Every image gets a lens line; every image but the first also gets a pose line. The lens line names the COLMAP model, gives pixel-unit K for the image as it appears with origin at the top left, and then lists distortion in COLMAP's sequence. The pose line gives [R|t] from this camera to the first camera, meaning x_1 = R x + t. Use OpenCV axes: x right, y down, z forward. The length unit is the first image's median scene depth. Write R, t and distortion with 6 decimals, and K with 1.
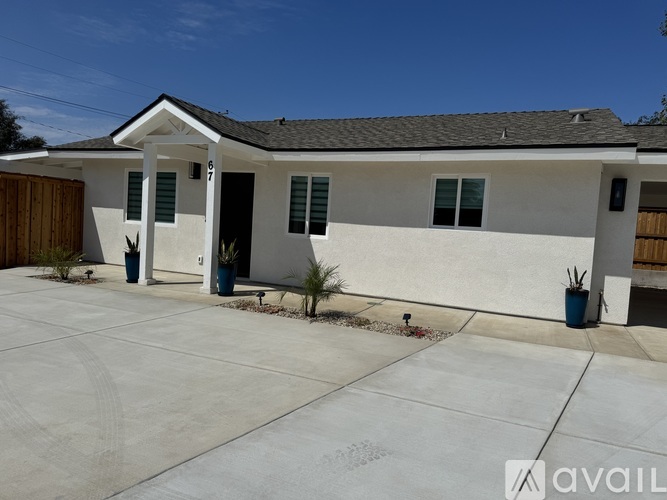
lens RADIAL K [[472.2, 0, 332.4], [0, 472.2, 252.5], [0, 0, 1]] dist [0.003570, -0.002793]
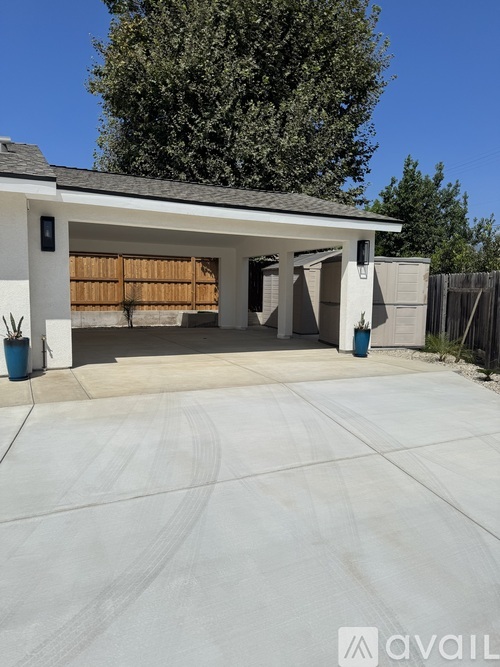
lens RADIAL K [[472.2, 0, 250.0], [0, 472.2, 333.5], [0, 0, 1]] dist [0.003570, -0.002793]
pose [[0.631795, -0.124371, 0.765093, 0.109249], [0.074093, 0.992214, 0.100107, 0.011634], [-0.771586, -0.006559, 0.636091, 0.079051]]
